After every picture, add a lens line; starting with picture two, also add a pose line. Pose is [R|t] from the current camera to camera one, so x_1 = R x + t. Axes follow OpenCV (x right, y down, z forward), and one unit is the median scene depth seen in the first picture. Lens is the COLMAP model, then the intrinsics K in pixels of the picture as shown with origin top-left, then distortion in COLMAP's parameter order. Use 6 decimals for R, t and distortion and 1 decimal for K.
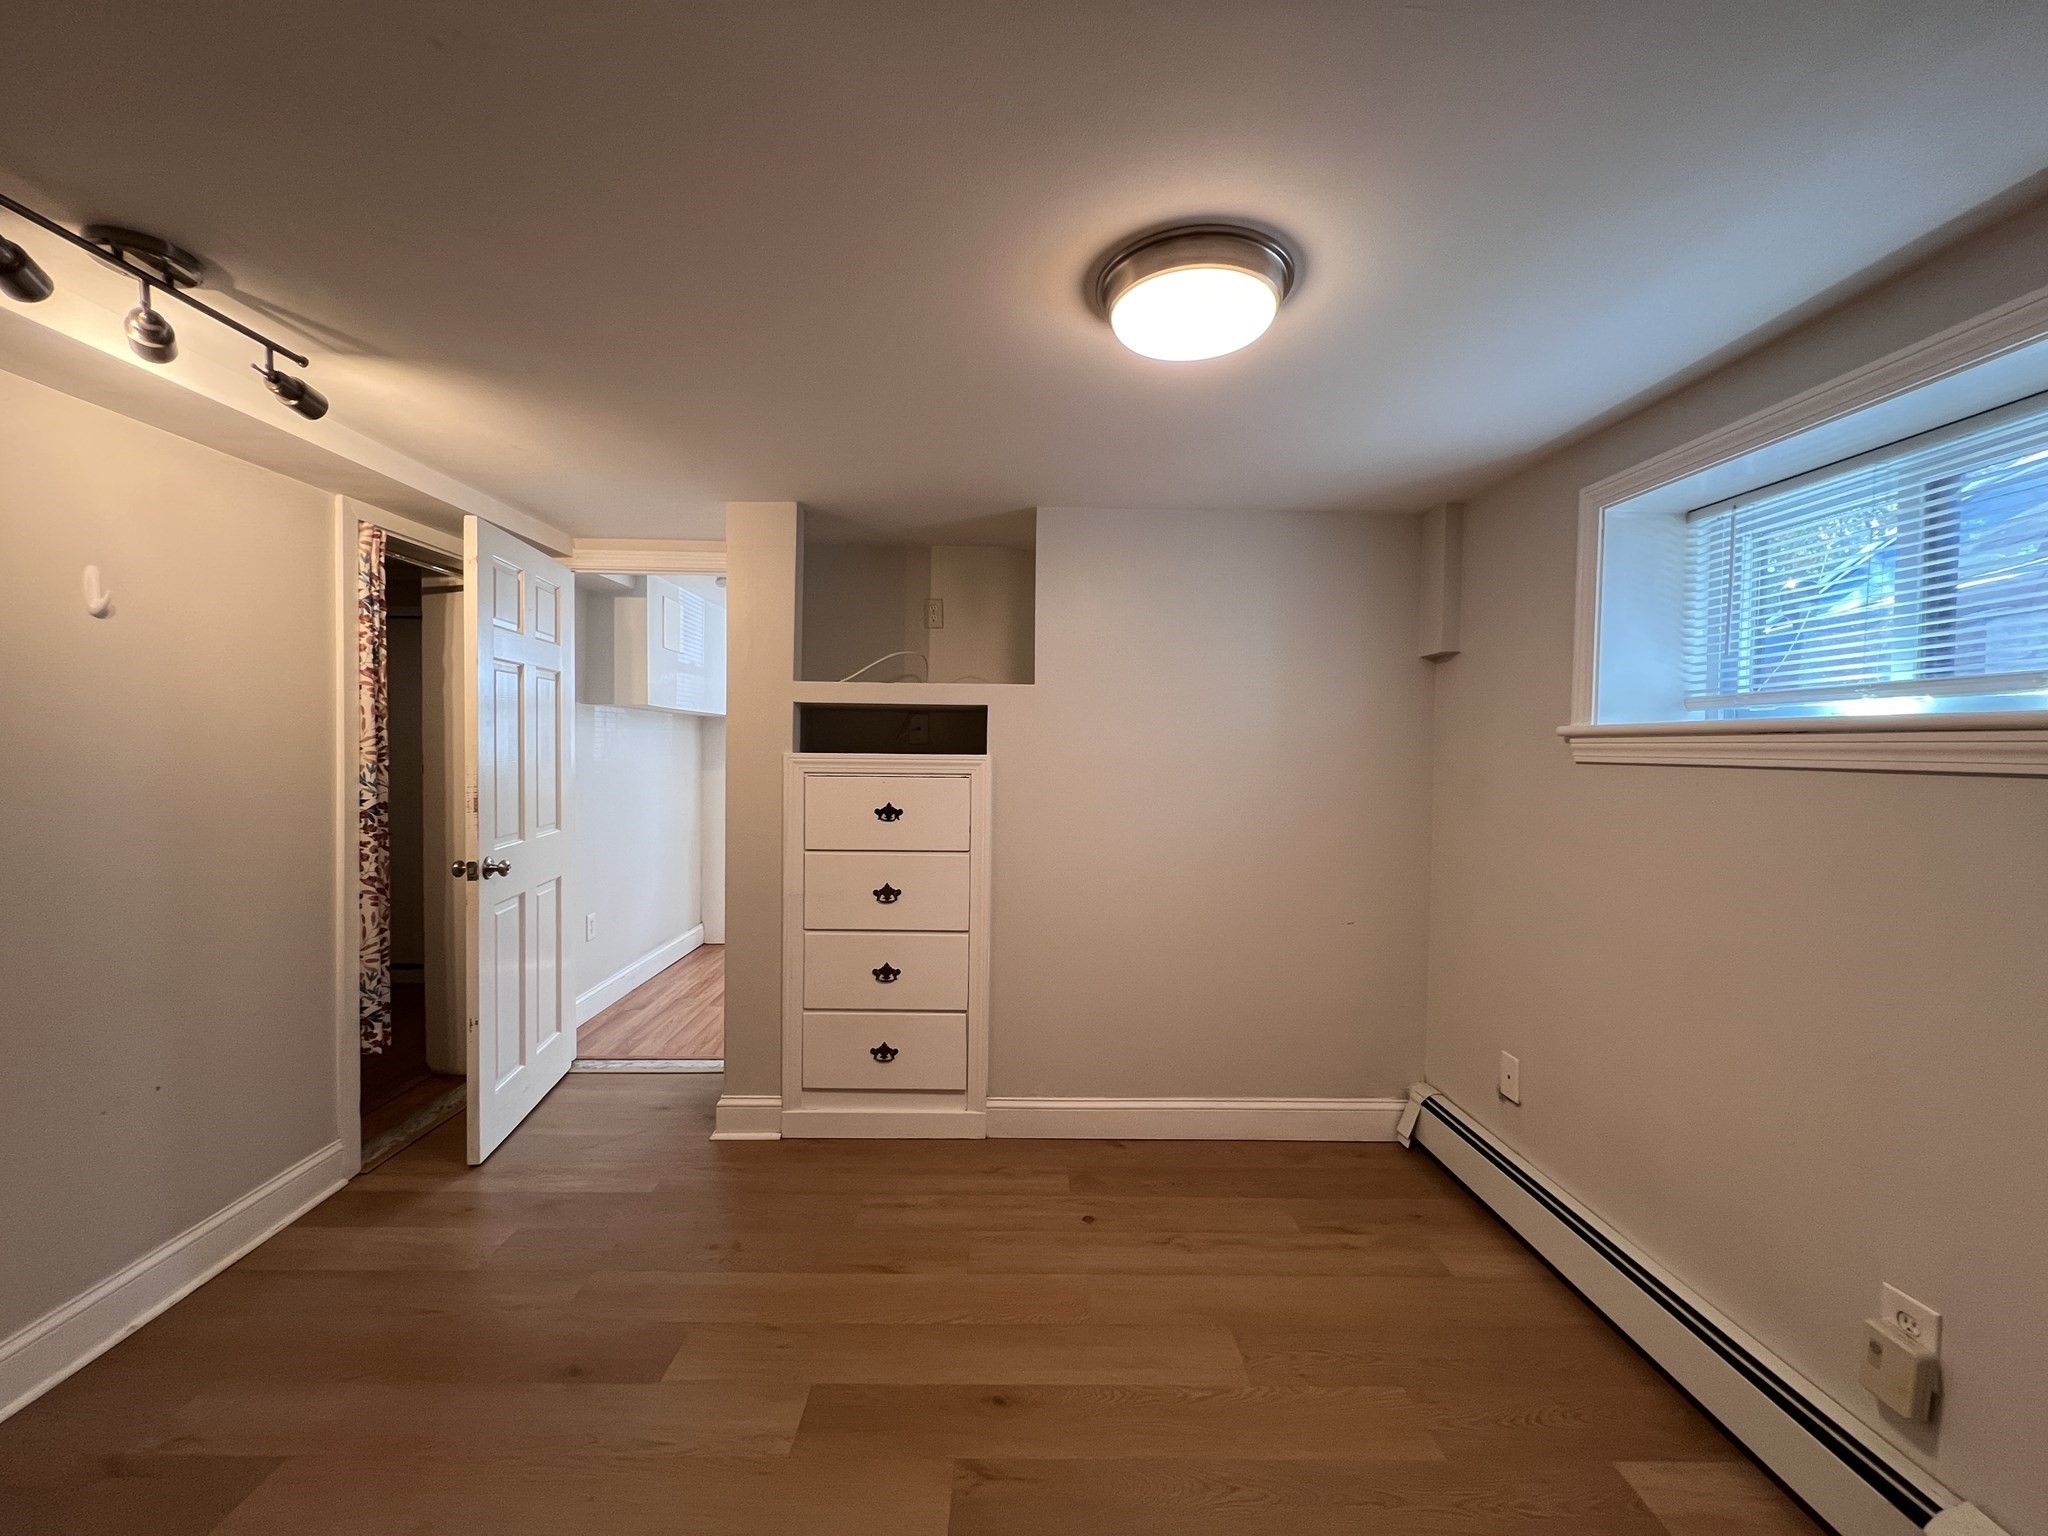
lens RADIAL K [[818.6, 0, 1025.4], [0, 818.6, 767.0], [0, 0, 1]] dist [-0.002917, 0.000552]
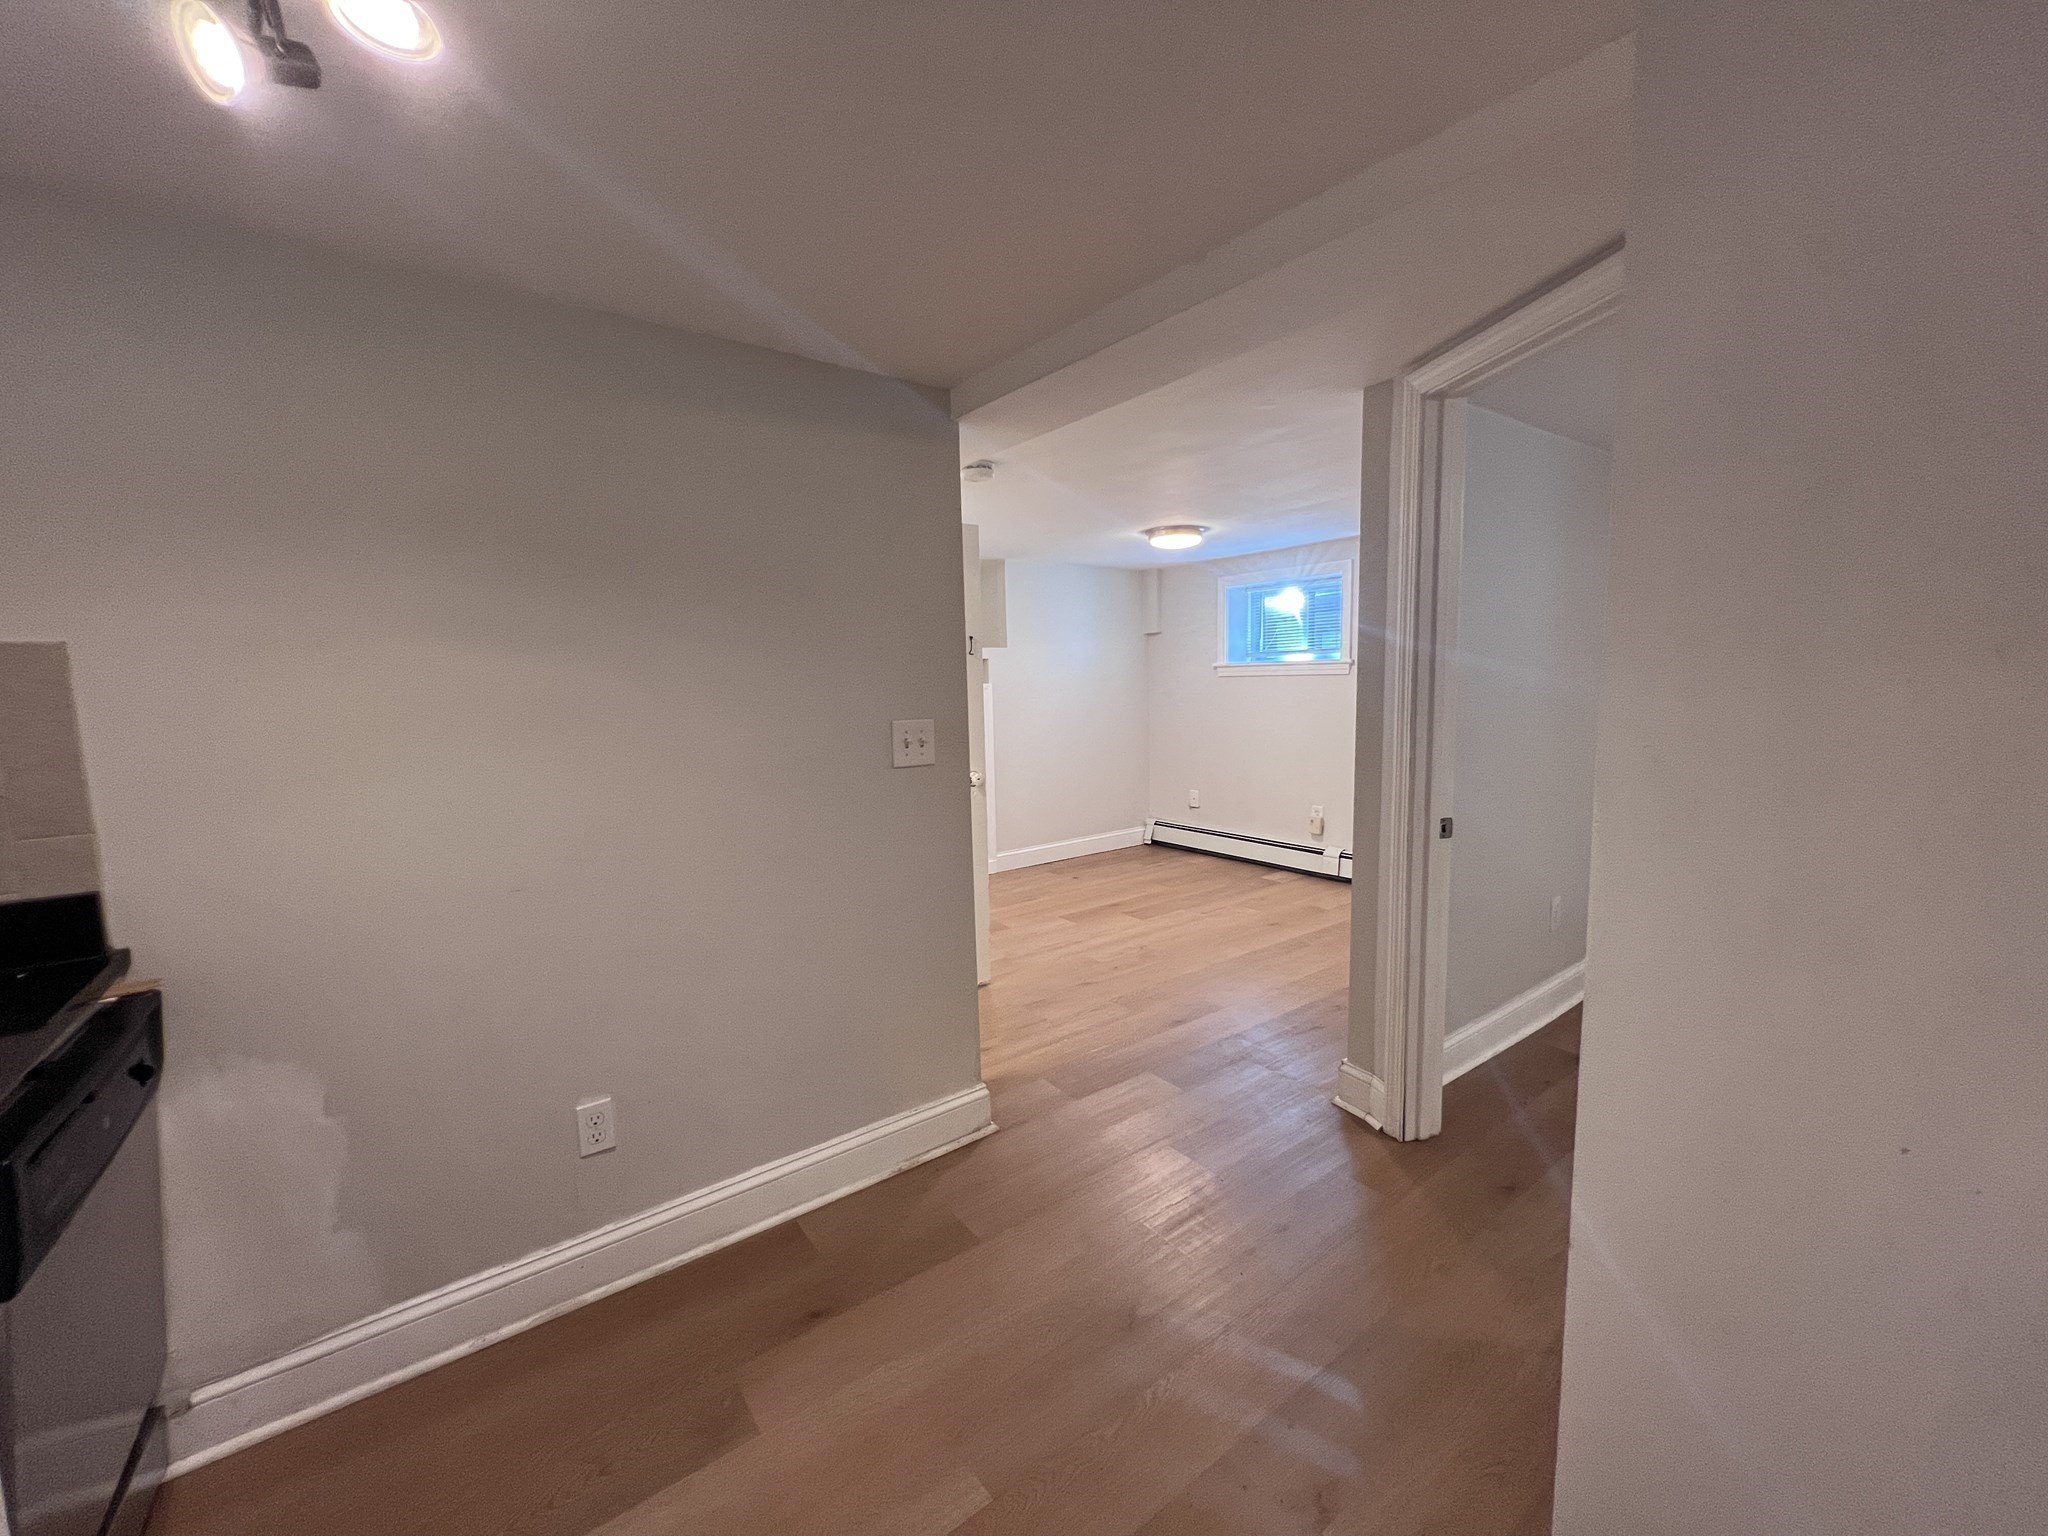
lens RADIAL K [[818.6, 0, 1014.7], [0, 818.6, 771.5], [0, 0, 1]] dist [-0.002917, 0.000552]
pose [[0.814411, -0.099668, 0.571666, -1.277996], [0.050201, 0.993547, 0.101704, -0.002636], [-0.578113, -0.054131, 0.814159, -0.745557]]
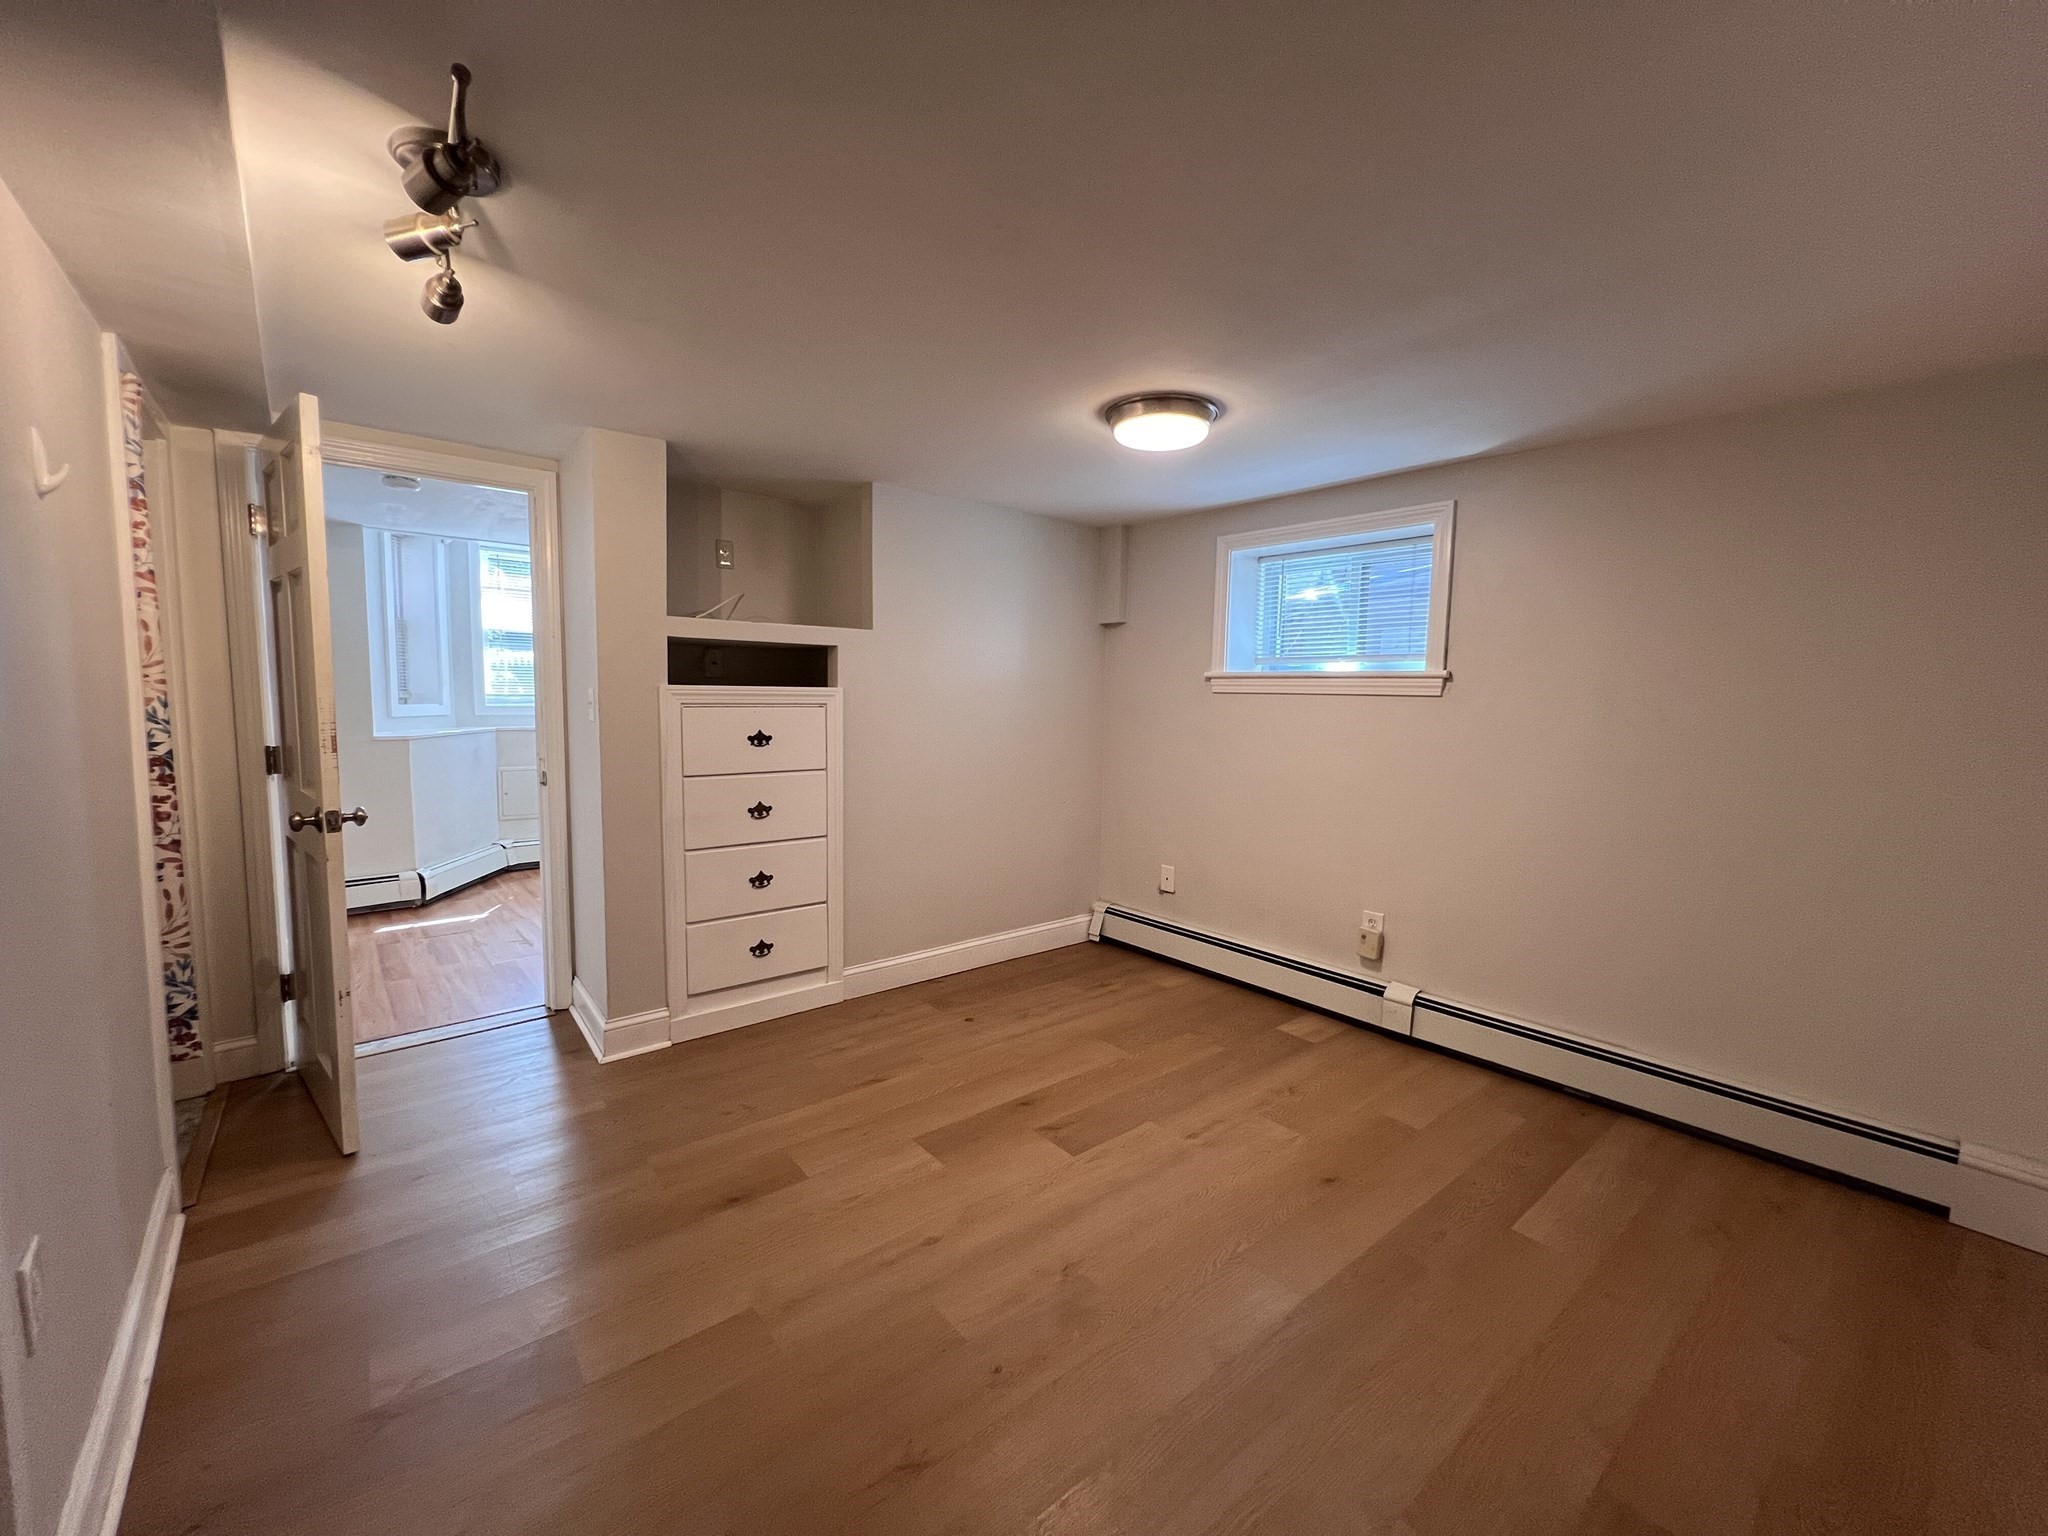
lens RADIAL K [[818.6, 0, 1020.6], [0, 818.6, 765.1], [0, 0, 1]] dist [-0.002917, 0.000552]
pose [[0.781764, -0.055154, 0.621131, -0.645520], [0.008665, 0.996945, 0.077618, 0.008212], [-0.623514, -0.055297, 0.779854, -0.115479]]
